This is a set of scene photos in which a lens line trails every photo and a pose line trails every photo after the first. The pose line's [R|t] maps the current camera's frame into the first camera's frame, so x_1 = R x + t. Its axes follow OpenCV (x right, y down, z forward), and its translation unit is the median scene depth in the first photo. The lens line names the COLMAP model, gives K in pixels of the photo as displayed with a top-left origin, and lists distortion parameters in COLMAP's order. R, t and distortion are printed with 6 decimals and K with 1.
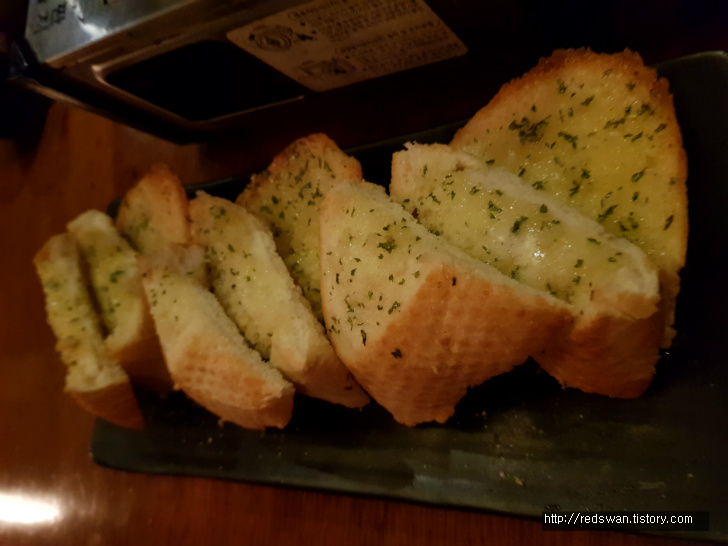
lens RADIAL K [[563.0, 0, 364.0], [0, 563.0, 273.0], [0, 0, 1]] dist [-0.002395, -0.002860]
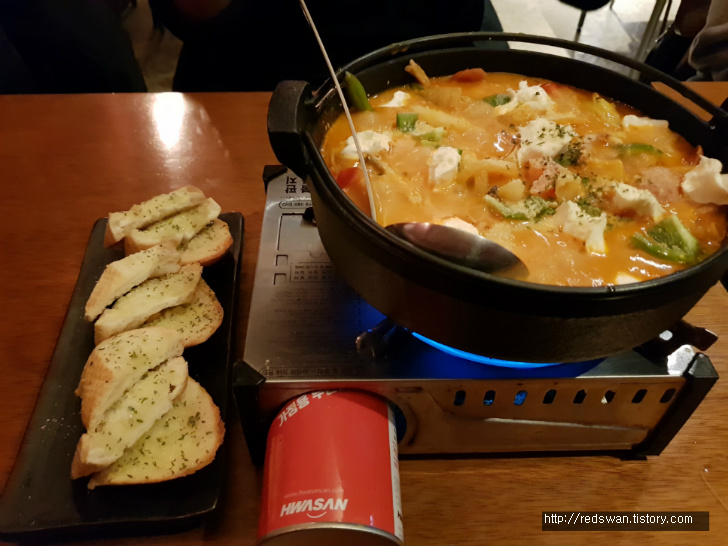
lens RADIAL K [[582.6, 0, 364.0], [0, 582.6, 273.0], [0, 0, 1]] dist [-0.002268, -0.001117]
pose [[0.066060, 0.972174, -0.224754, 0.236612], [-0.989199, 0.093345, 0.113014, -0.972681], [0.130849, 0.214861, 0.967839, -0.949061]]
